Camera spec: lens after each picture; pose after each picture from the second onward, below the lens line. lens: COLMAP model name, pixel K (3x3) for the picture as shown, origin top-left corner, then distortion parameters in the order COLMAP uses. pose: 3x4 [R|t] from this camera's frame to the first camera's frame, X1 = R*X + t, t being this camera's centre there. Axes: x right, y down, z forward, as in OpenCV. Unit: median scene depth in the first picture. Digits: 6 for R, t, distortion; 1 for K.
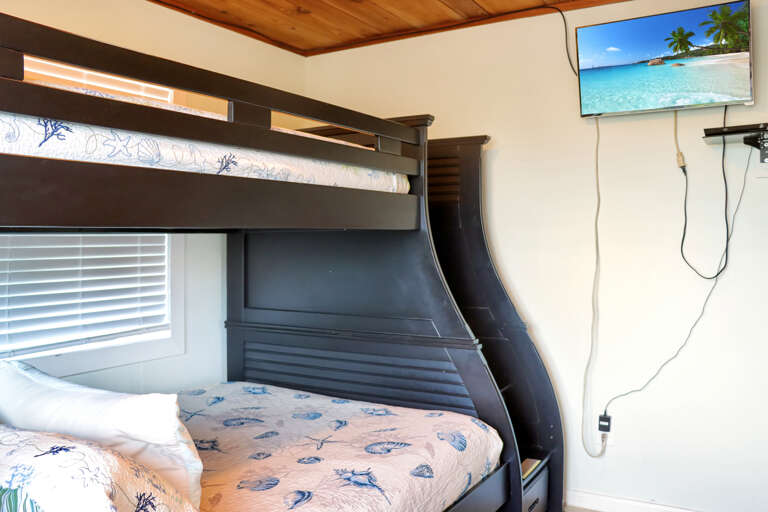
lens RADIAL K [[651.7, 0, 384.9], [0, 651.7, 209.1], [0, 0, 1]] dist [-0.129190, 0.006313]
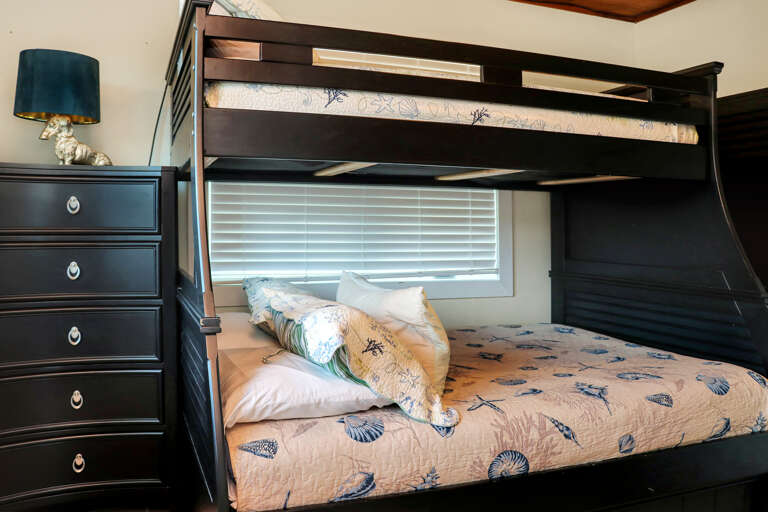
lens RADIAL K [[661.7, 0, 384.0], [0, 661.7, 256.0], [0, 0, 1]] dist [-0.172963, 0.179918]
pose [[0.785916, 0.041417, -0.616945, 0.351152], [0.008647, 0.996920, 0.077941, 0.086761], [0.618273, -0.066590, 0.783138, -0.109570]]
